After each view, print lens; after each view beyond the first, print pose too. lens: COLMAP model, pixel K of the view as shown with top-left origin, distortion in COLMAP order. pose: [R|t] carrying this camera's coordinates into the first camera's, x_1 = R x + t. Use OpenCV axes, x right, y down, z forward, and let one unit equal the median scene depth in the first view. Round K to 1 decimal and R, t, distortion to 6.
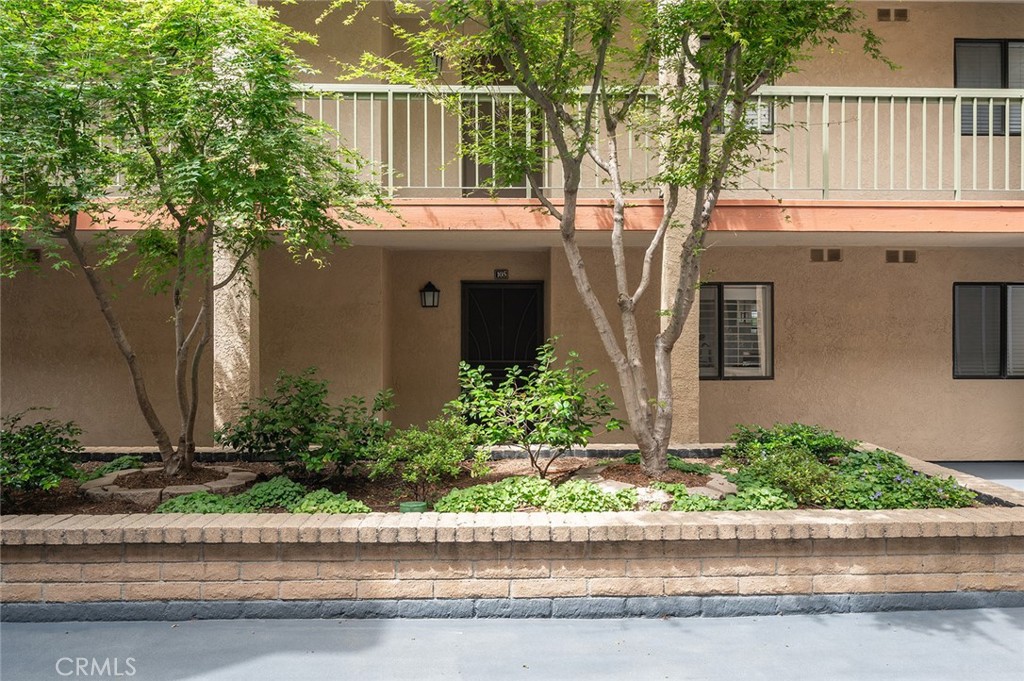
lens RADIAL K [[616.8, 0, 511.6], [0, 616.8, 340.5], [0, 0, 1]] dist [0.001433, -0.000674]
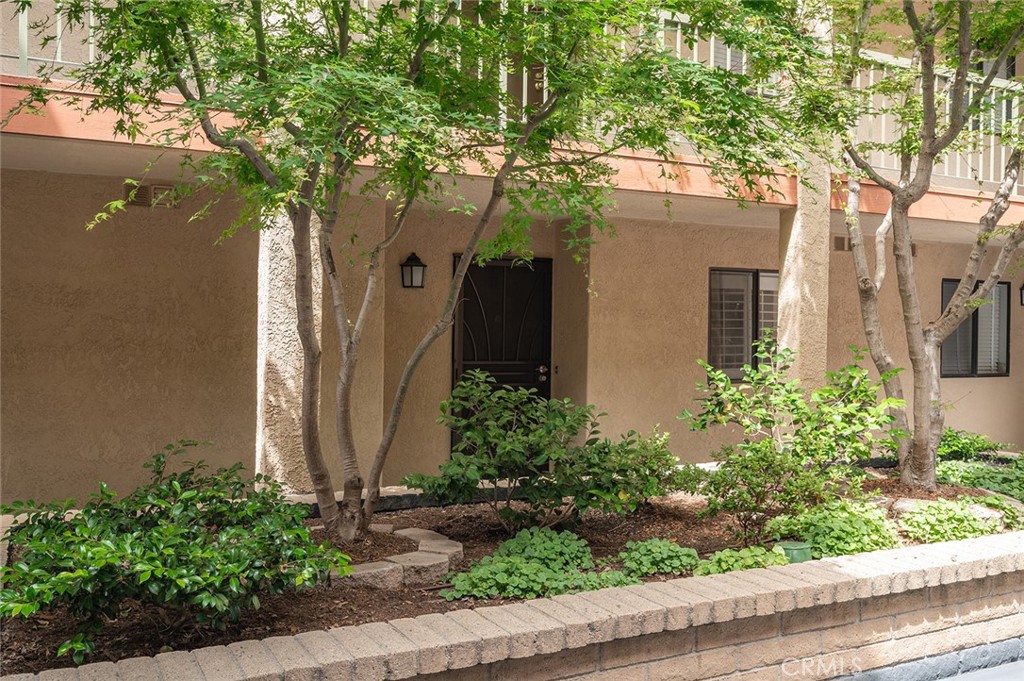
lens RADIAL K [[790.7, 0, 511.9], [0, 790.7, 341.1], [0, 0, 1]] dist [0.001186, 0.001325]
pose [[0.924524, 0.004705, 0.381095, -0.993811], [-0.005861, 0.999981, 0.001872, 0.015012], [-0.381079, -0.003964, 0.924534, 0.266528]]
